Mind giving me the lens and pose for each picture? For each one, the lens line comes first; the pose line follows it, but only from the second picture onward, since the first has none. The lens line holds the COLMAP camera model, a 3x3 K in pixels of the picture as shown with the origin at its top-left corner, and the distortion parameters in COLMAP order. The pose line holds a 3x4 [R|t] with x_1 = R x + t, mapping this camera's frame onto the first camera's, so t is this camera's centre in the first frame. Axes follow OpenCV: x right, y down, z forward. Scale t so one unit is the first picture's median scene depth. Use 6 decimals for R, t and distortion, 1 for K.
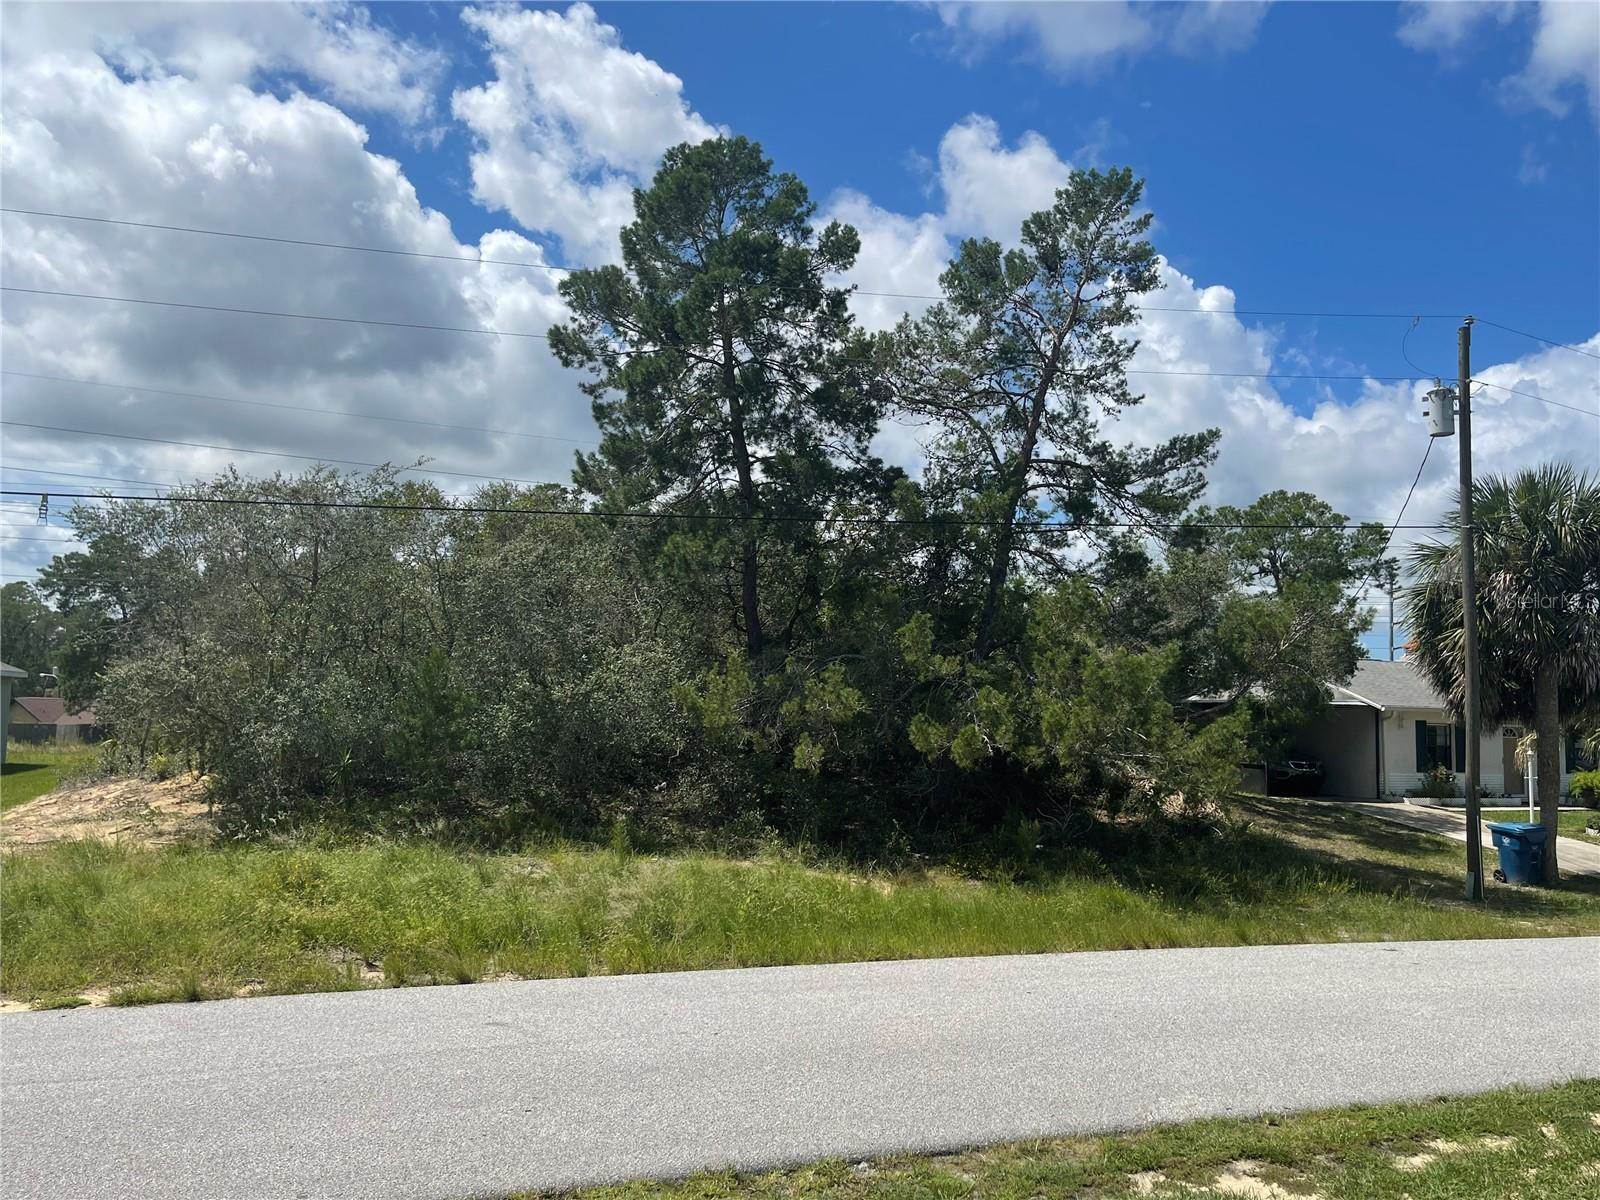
lens RADIAL K [[1307.7, 0, 799.7], [0, 1307.7, 592.2], [0, 0, 1]] dist [0.051644, -0.052774]
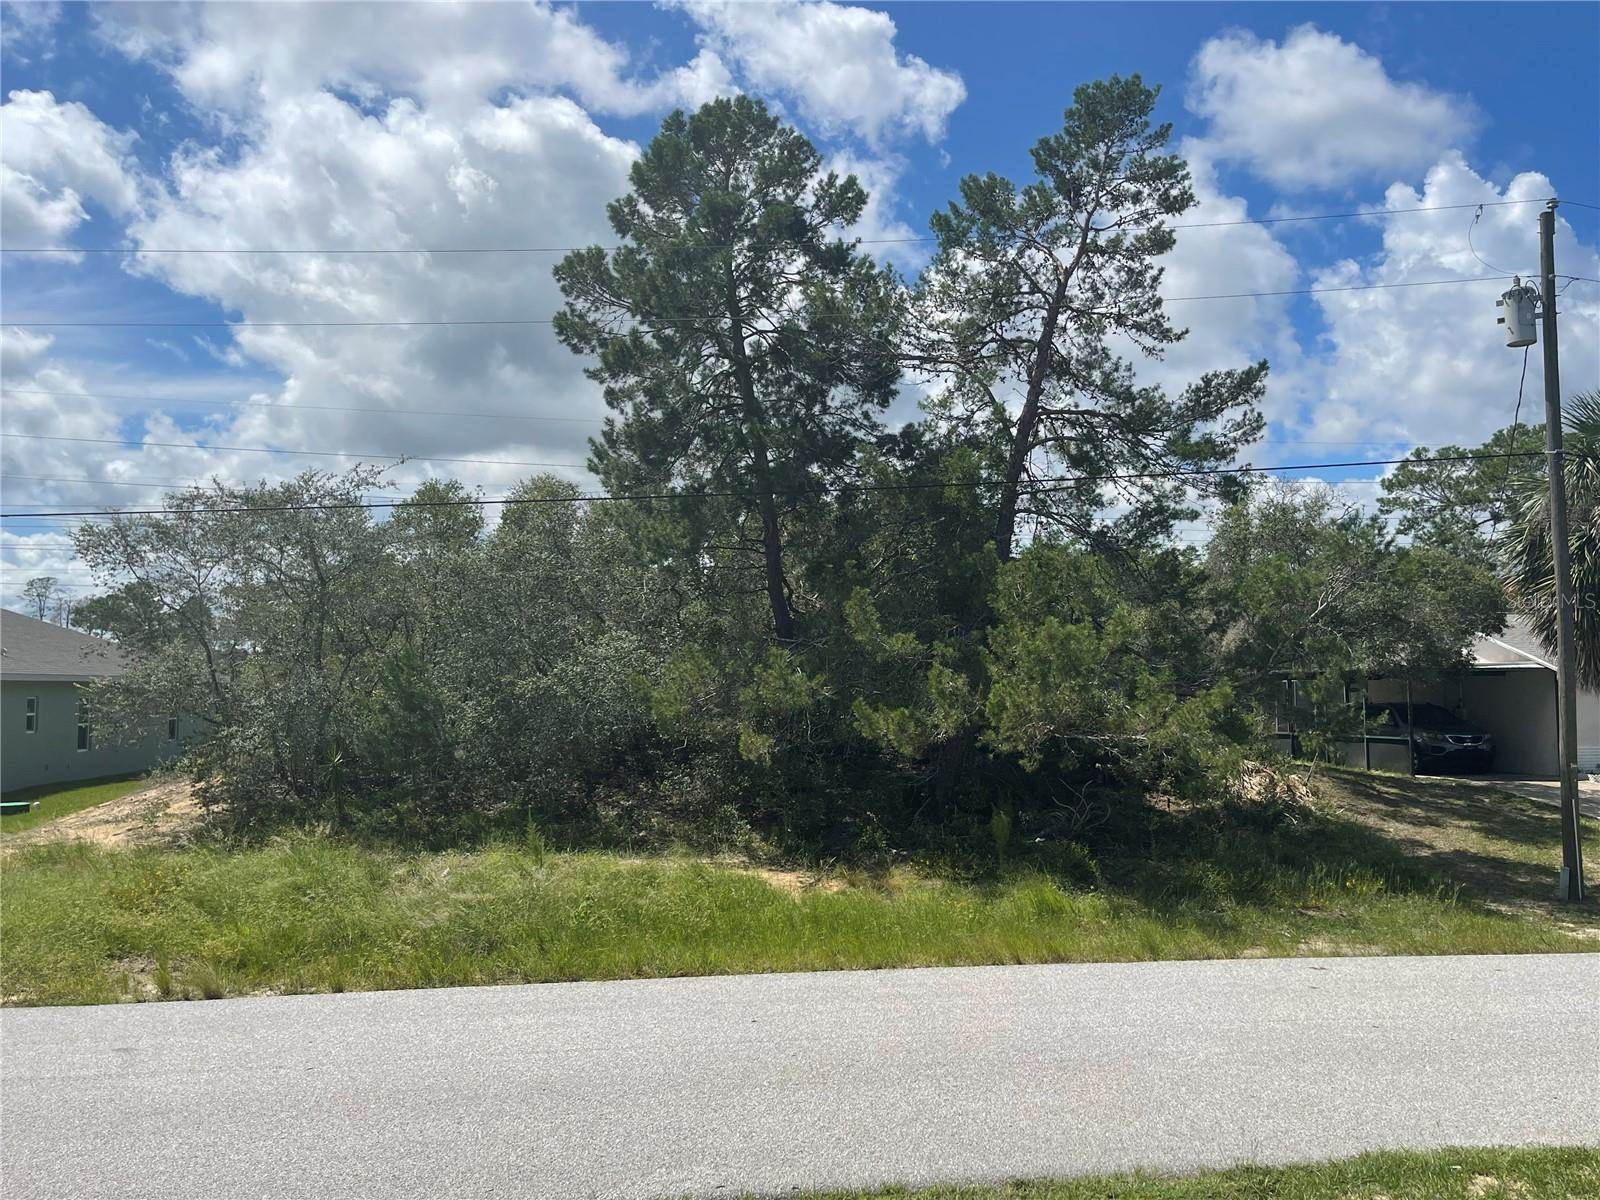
lens RADIAL K [[1307.7, 0, 799.7], [0, 1307.7, 592.2], [0, 0, 1]] dist [0.051644, -0.052774]
pose [[0.975105, -0.047030, -0.216698, 0.199379], [0.050226, 0.998695, 0.009262, 0.006047], [0.215980, -0.019916, 0.976195, 0.076243]]
